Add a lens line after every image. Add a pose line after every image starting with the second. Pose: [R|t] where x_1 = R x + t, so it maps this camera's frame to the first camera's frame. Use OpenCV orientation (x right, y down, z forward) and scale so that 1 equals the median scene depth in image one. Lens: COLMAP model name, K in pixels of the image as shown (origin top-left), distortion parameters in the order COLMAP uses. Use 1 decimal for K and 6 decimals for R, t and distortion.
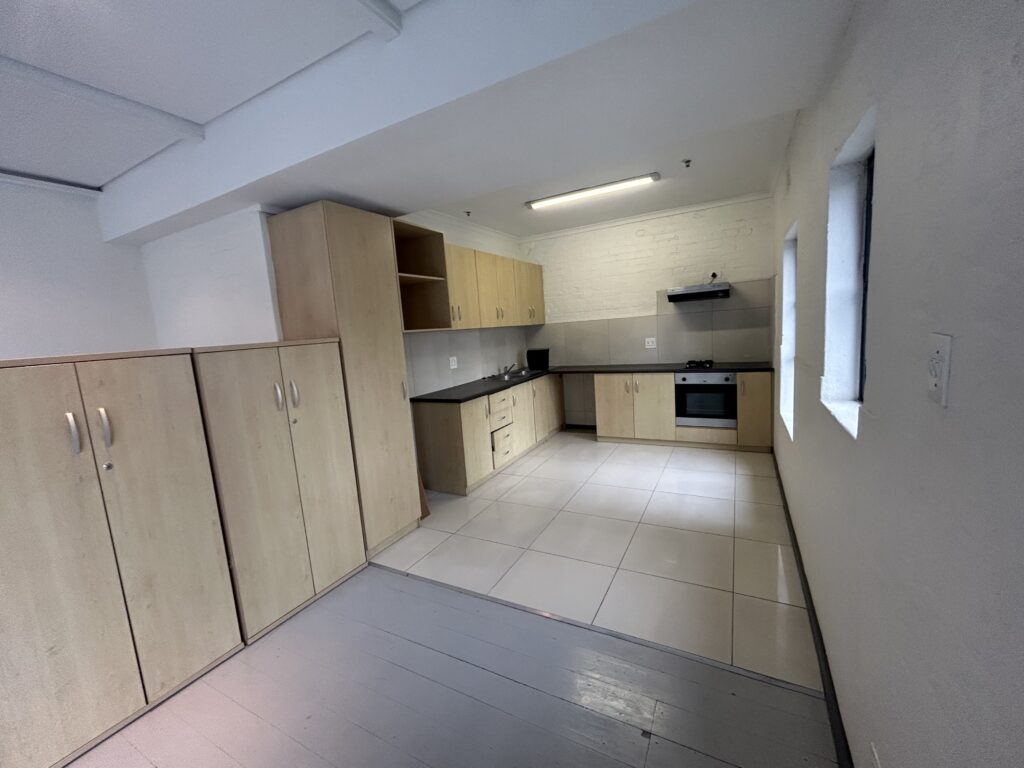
lens RADIAL K [[415.5, 0, 512.0], [0, 415.5, 384.0], [0, 0, 1]] dist [-0.000755, -0.000321]
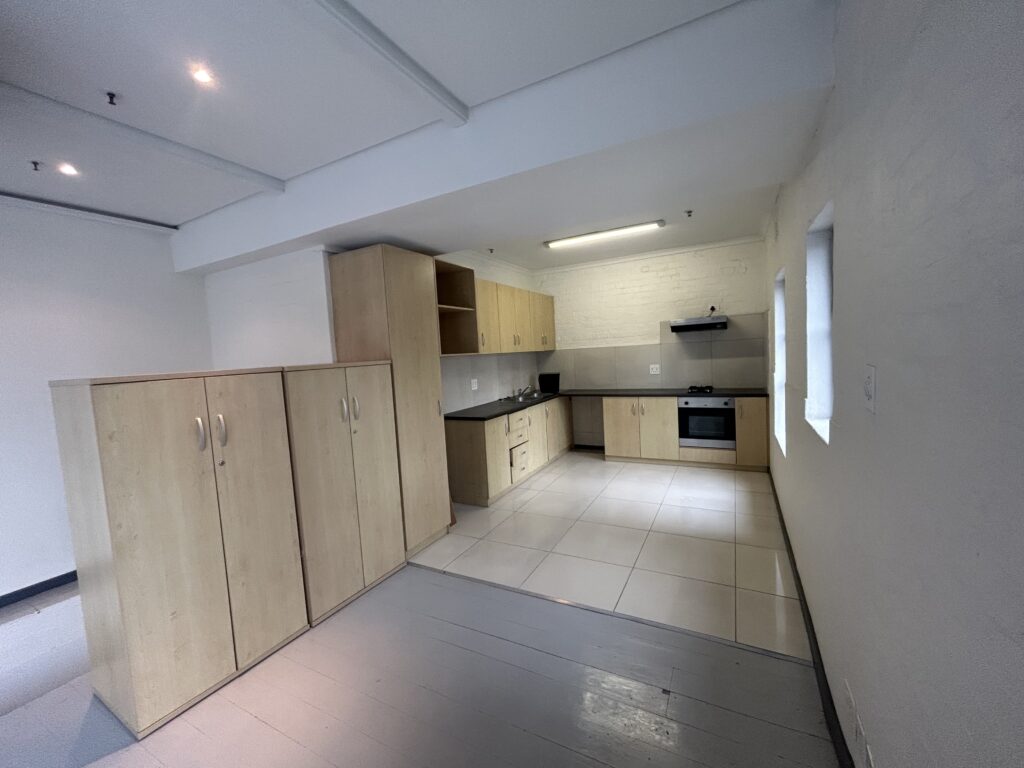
lens RADIAL K [[415.5, 0, 512.0], [0, 415.5, 384.0], [0, 0, 1]] dist [-0.000755, -0.000321]
pose [[0.999874, 0.015252, 0.004505, -0.069229], [-0.014963, 0.998173, -0.058535, 0.013705], [-0.005389, 0.058460, 0.998275, -0.122715]]
